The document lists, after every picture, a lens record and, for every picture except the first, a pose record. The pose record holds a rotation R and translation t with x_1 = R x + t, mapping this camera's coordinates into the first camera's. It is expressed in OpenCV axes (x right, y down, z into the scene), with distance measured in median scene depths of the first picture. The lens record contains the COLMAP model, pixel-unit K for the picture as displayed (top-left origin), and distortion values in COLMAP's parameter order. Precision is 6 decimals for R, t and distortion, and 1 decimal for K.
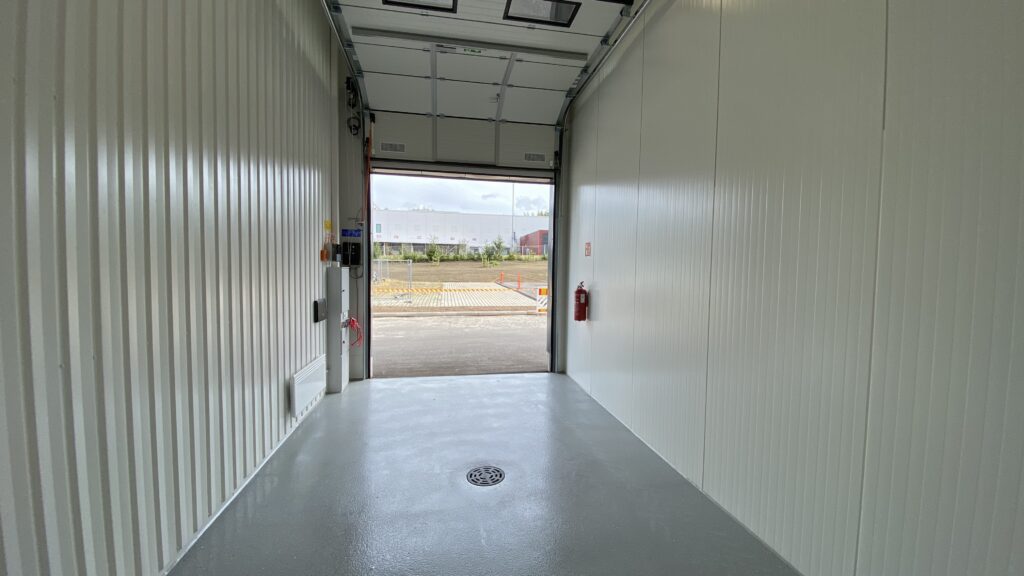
lens RADIAL K [[420.6, 0, 516.2], [0, 420.6, 289.3], [0, 0, 1]] dist [0.028455, -0.022517]
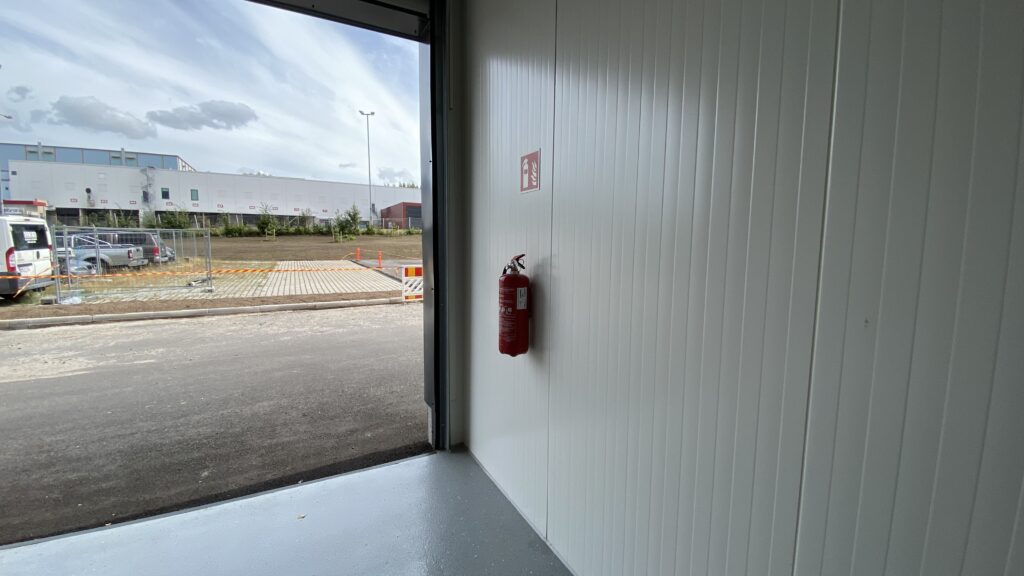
lens RADIAL K [[420.6, 0, 516.2], [0, 420.6, 289.3], [0, 0, 1]] dist [0.028455, -0.022517]
pose [[0.951375, -0.037798, 0.305707, 0.008272], [0.020712, 0.998047, 0.058941, -0.002232], [-0.307338, -0.049743, 0.950299, 0.148077]]
